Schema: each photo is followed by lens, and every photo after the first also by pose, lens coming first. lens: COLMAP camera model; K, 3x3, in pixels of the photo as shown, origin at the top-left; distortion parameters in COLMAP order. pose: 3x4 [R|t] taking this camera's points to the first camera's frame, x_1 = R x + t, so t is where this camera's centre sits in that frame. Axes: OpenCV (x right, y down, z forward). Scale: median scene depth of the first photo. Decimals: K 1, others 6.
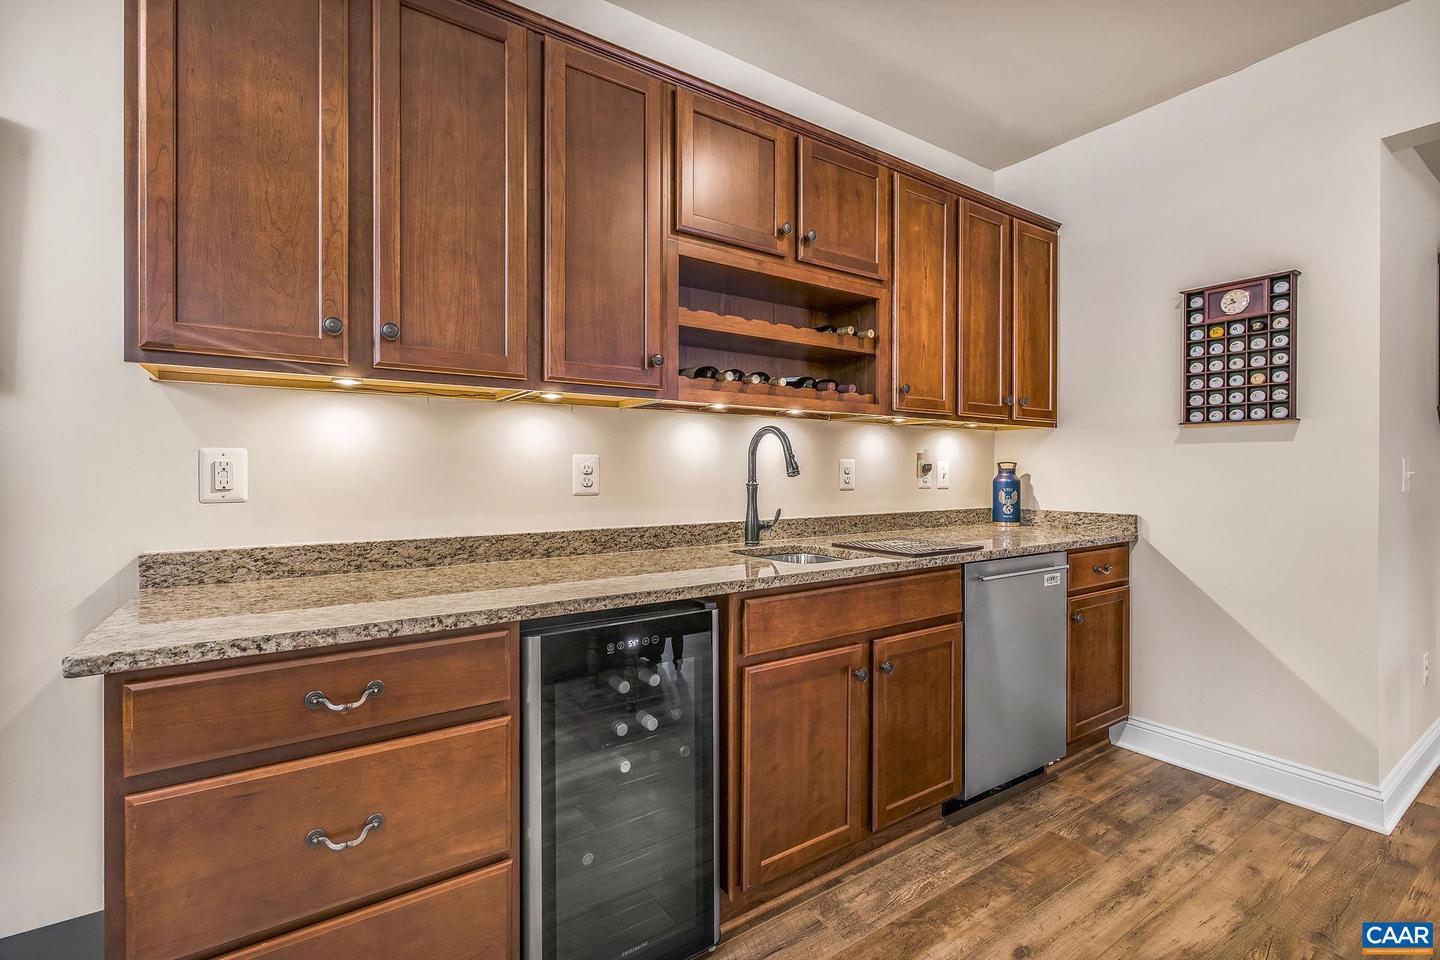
lens RADIAL K [[636.4, 0, 719.5], [0, 636.4, 473.7], [0, 0, 1]] dist [0.001316, 0.000114]
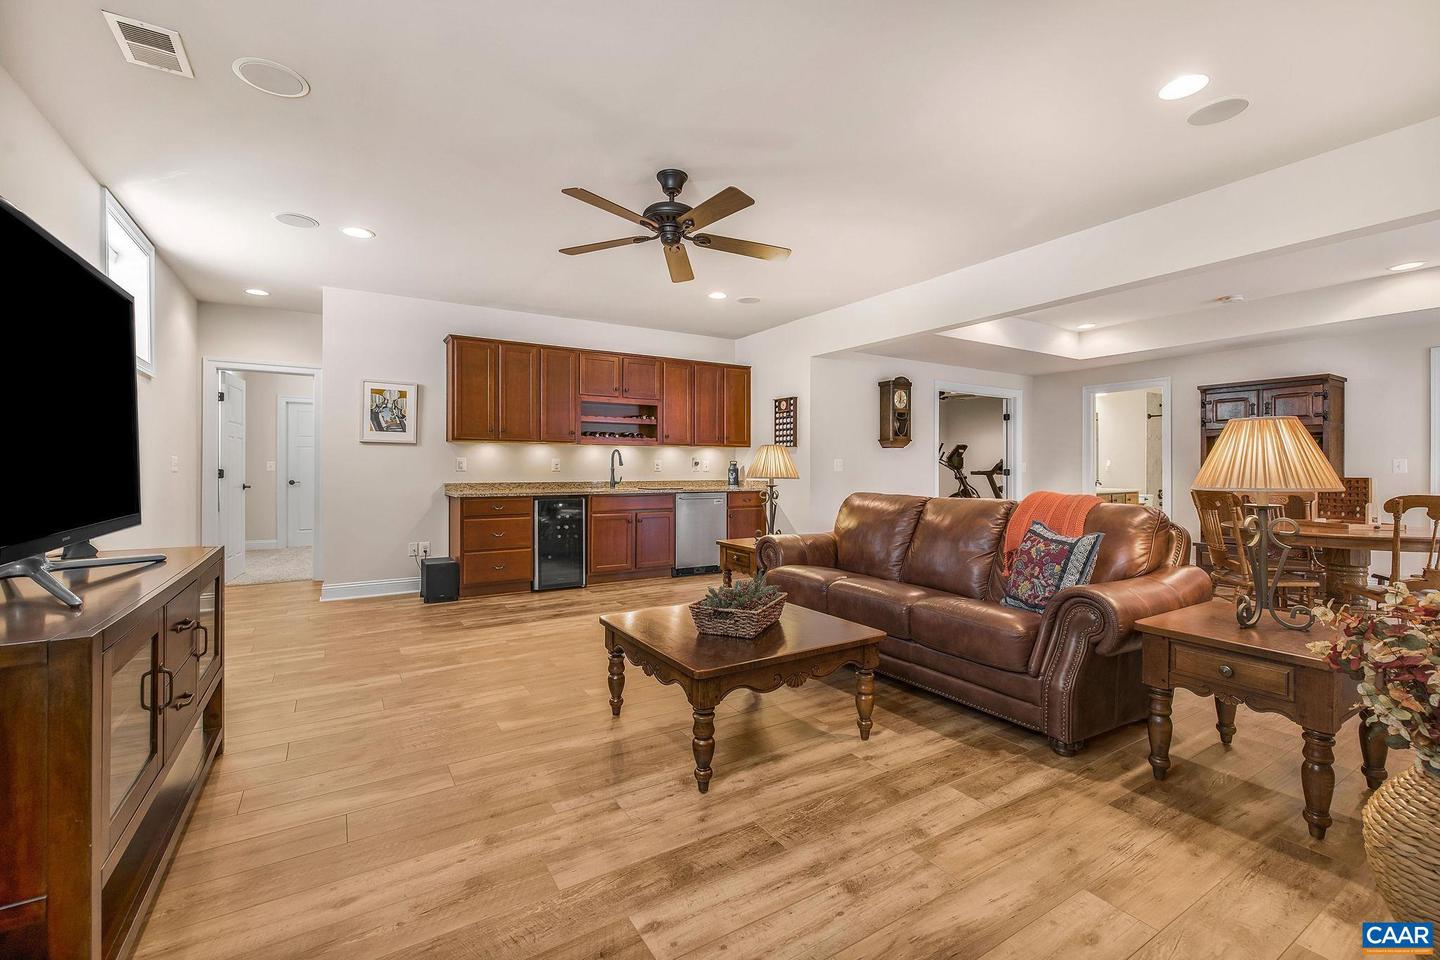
lens RADIAL K [[615.5, 0, 715.3], [0, 615.5, 471.6], [0, 0, 1]] dist [0.000441, -0.000098]
pose [[0.998806, 0.000520, -0.048853, 0.666891], [-0.000543, 1.000000, -0.000448, 0.030832], [0.048853, 0.000474, 0.998806, -1.849987]]
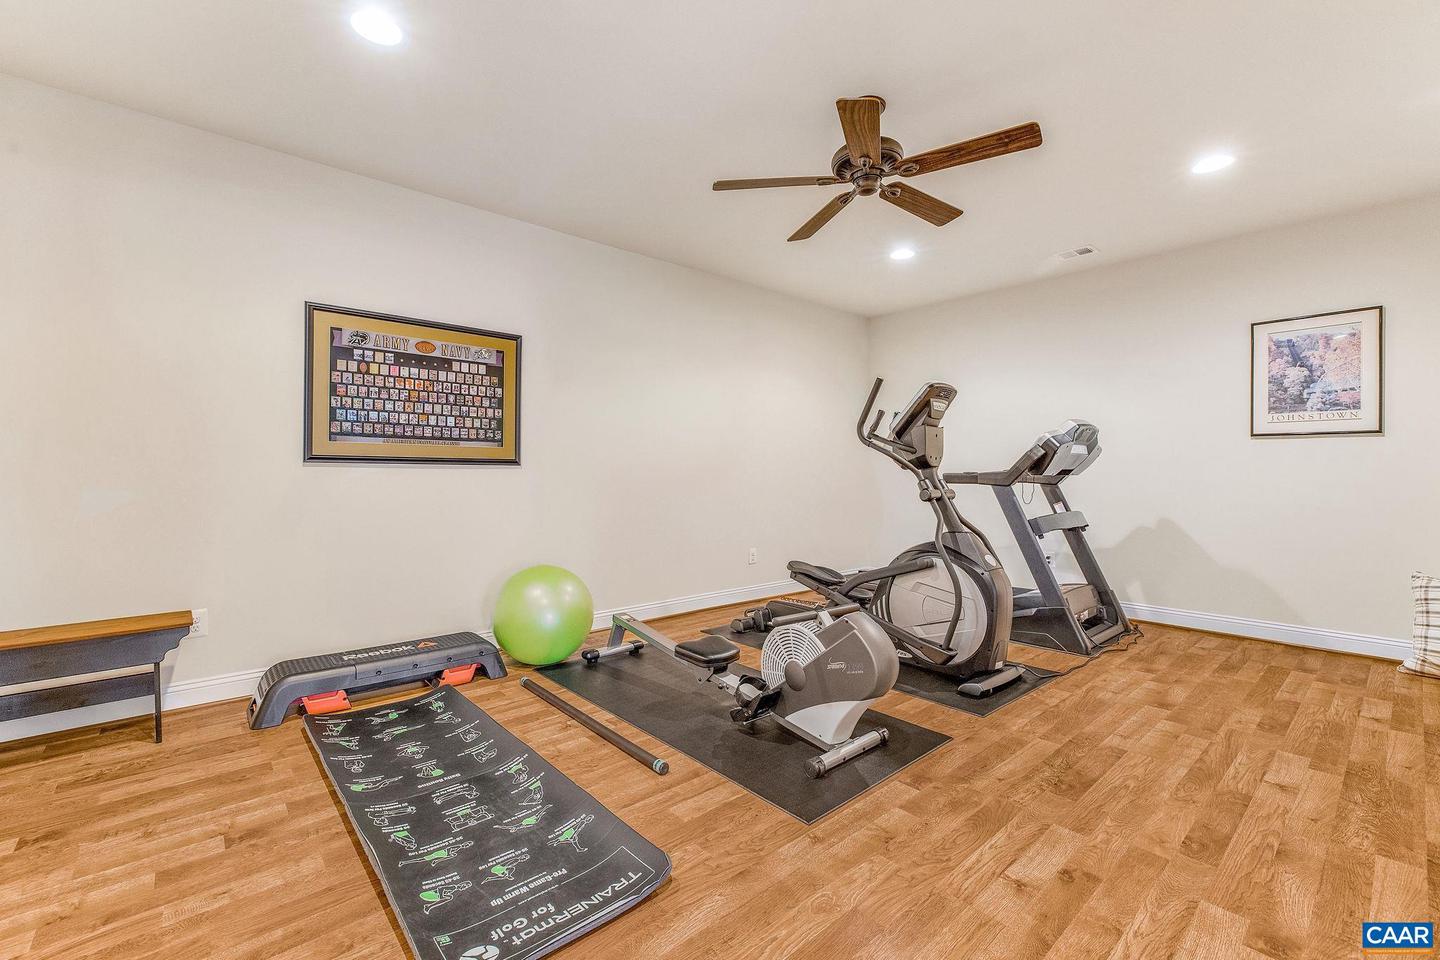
lens RADIAL K [[615.5, 0, 715.3], [0, 615.5, 471.6], [0, 0, 1]] dist [0.000441, -0.000098]
pose [[0.992930, 0.002946, 0.118663, 1.715708], [-0.002634, 0.999993, -0.002792, 0.024575], [-0.118670, 0.002459, 0.992931, 1.855269]]
